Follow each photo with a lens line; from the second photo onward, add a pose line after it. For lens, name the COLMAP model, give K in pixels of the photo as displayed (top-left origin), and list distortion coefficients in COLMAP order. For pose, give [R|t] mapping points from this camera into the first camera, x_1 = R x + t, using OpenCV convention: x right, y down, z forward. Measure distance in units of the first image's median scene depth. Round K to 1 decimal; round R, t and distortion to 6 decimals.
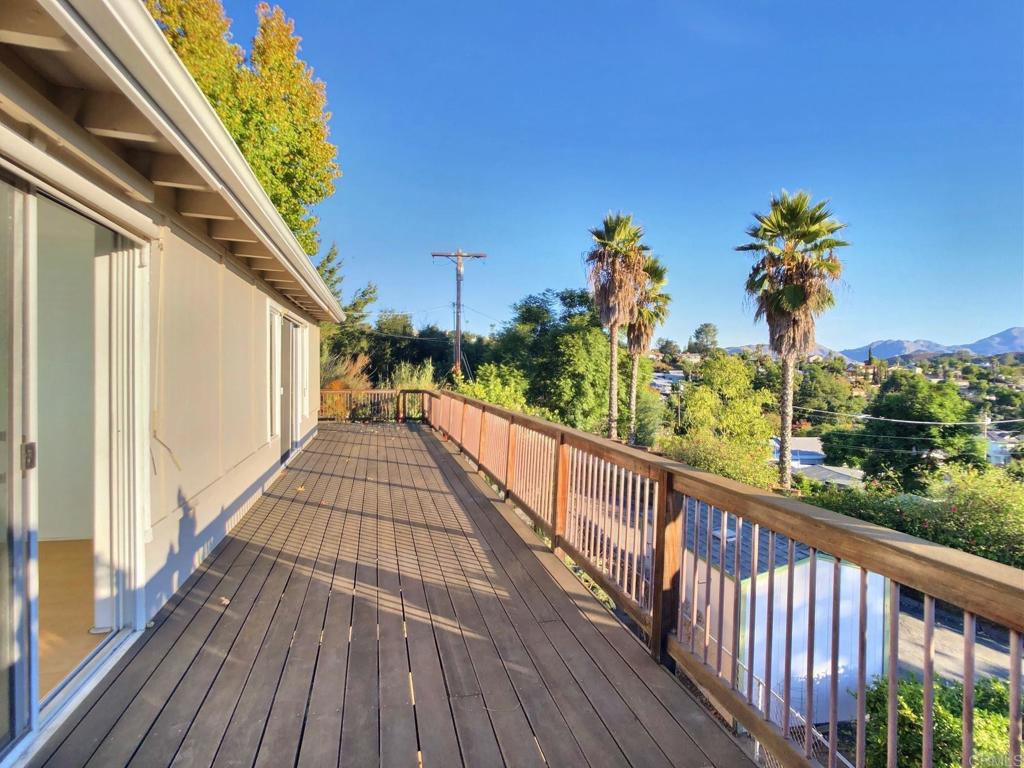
lens RADIAL K [[568.9, 0, 516.6], [0, 568.9, 371.8], [0, 0, 1]] dist [-0.027815, 0.000349]
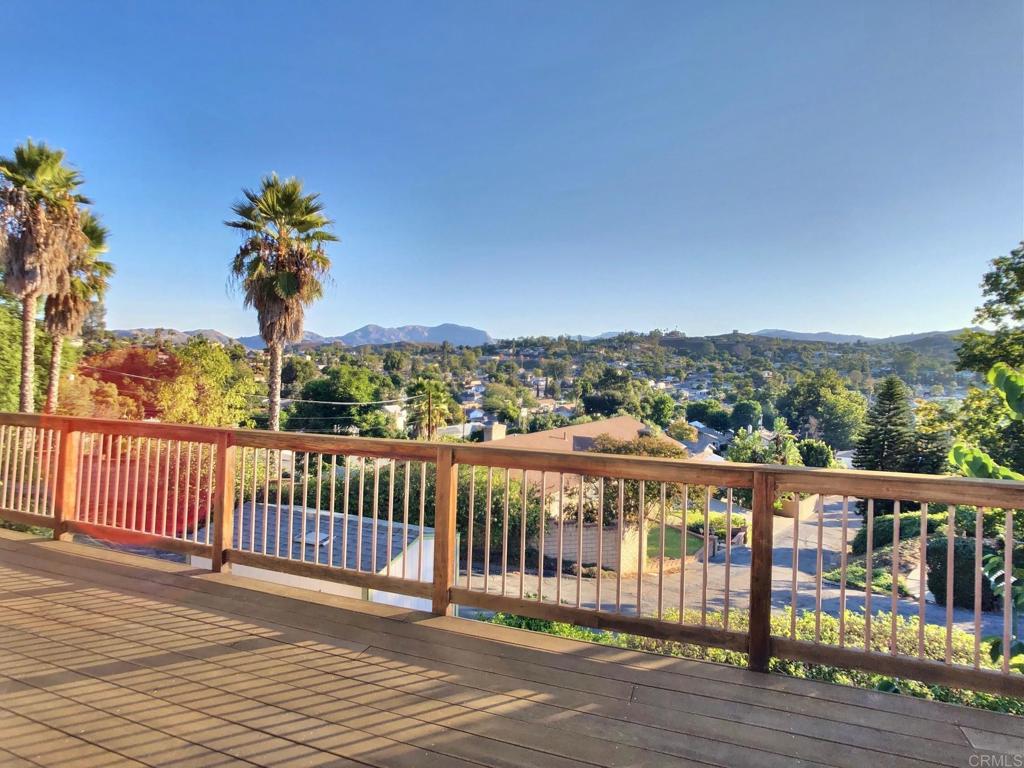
lens RADIAL K [[568.9, 0, 516.6], [0, 568.9, 371.8], [0, 0, 1]] dist [-0.027815, 0.000349]
pose [[0.561148, -0.014350, 0.827591, -0.074953], [-0.004985, 0.999773, 0.020716, -0.001650], [-0.827701, -0.015751, 0.560949, 0.079823]]
